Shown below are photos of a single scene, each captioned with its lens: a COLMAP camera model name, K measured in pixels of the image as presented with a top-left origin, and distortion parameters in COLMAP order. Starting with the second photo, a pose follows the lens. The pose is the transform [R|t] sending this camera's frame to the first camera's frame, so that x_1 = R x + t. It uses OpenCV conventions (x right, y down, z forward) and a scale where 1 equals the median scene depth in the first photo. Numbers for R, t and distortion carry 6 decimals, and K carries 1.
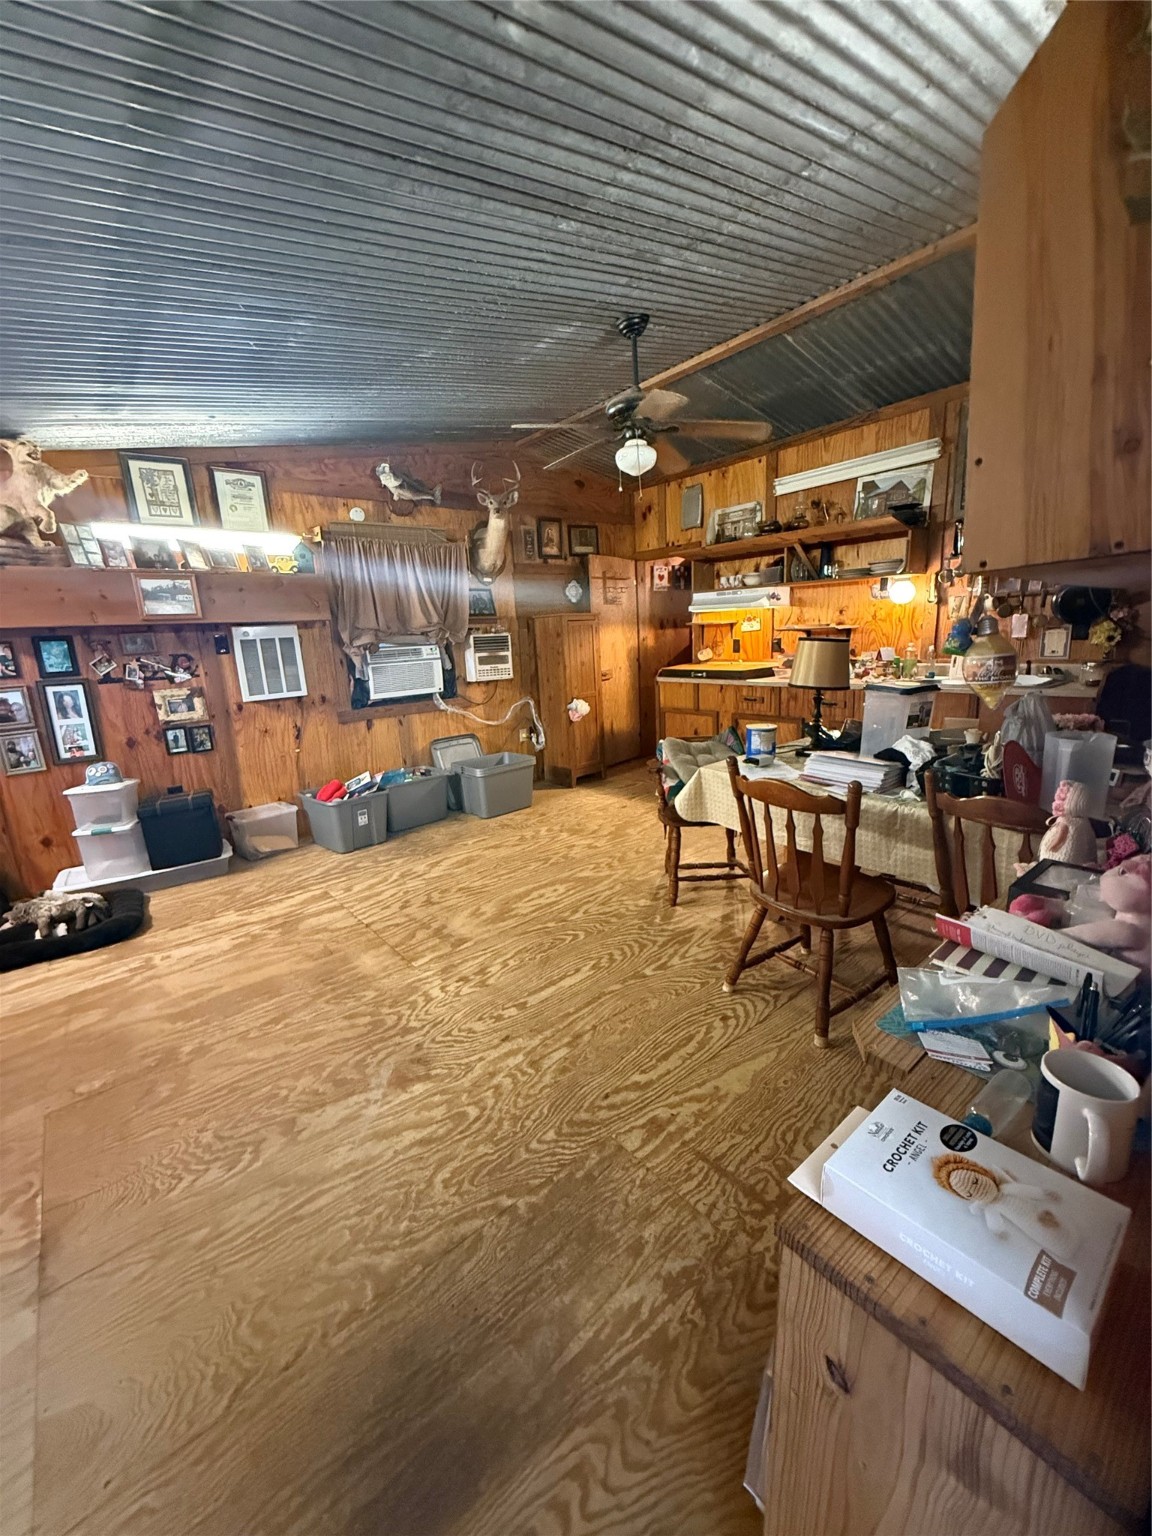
lens RADIAL K [[617.3, 0, 572.9], [0, 617.3, 770.9], [0, 0, 1]] dist [0.000575, 0.000020]
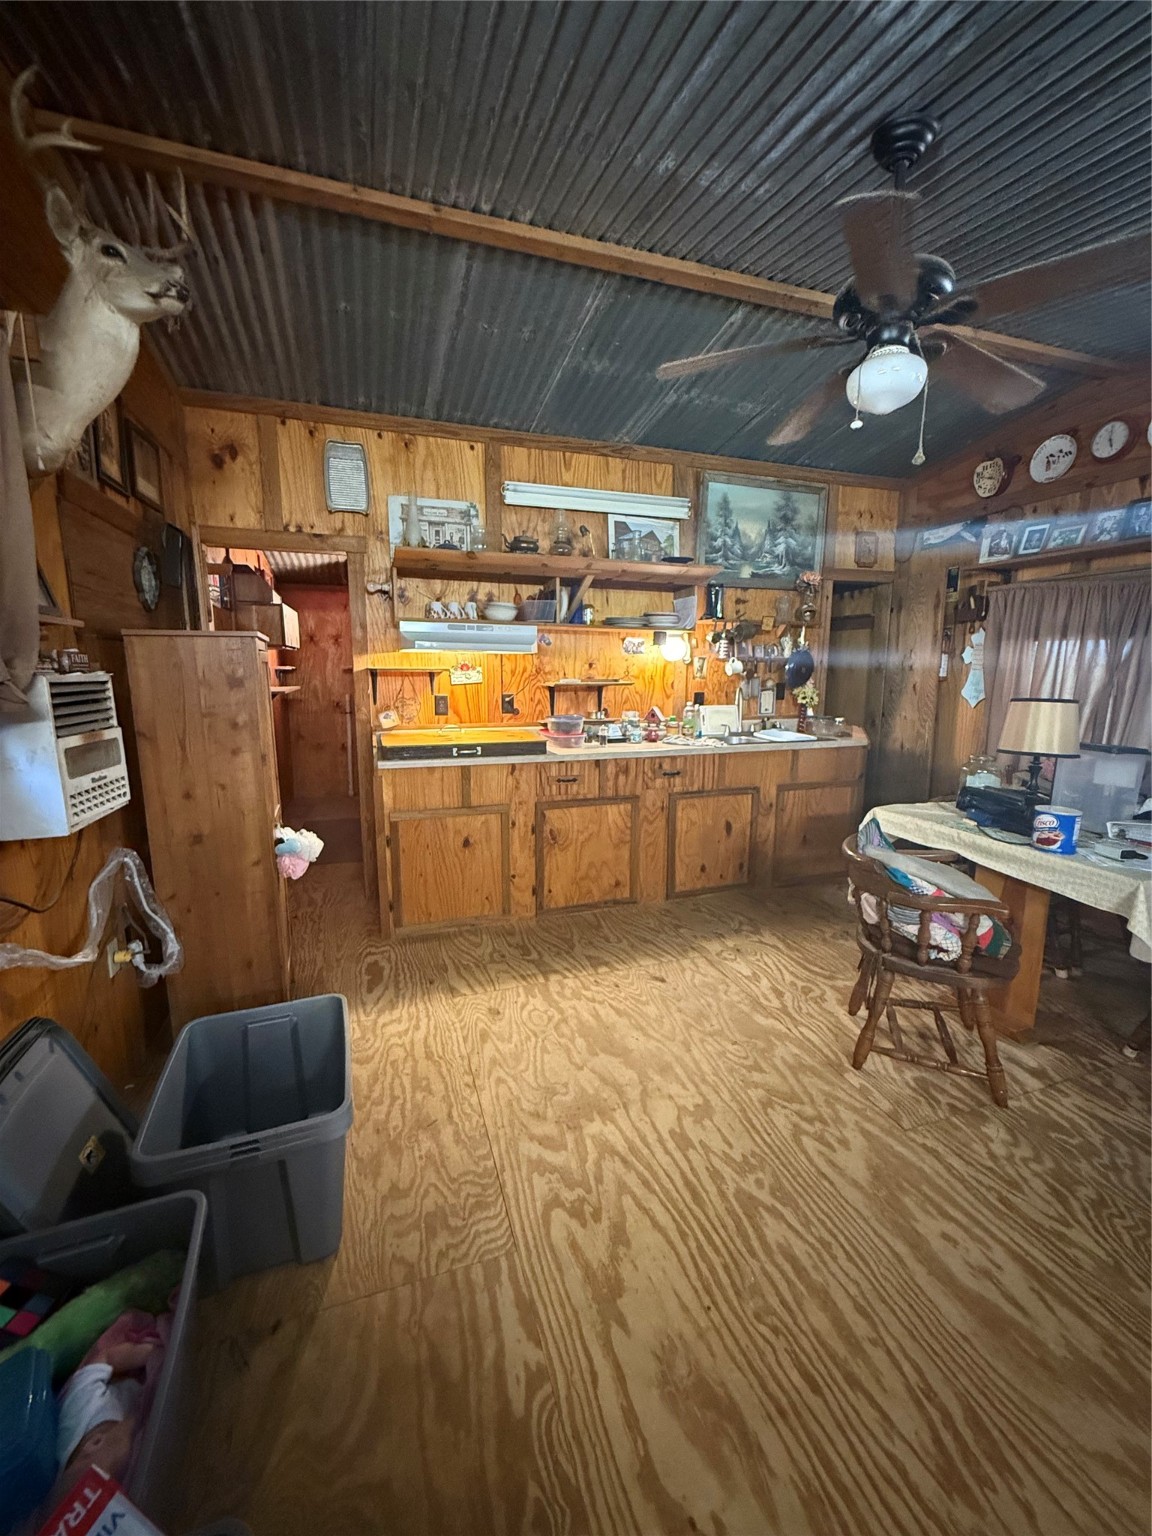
lens RADIAL K [[617.3, 0, 568.3], [0, 617.3, 764.2], [0, 0, 1]] dist [0.000575, 0.000020]
pose [[0.352504, -0.097122, 0.930757, -0.348930], [0.185615, 0.982095, 0.032182, -0.147295], [-0.917218, 0.161418, 0.364220, 0.695041]]
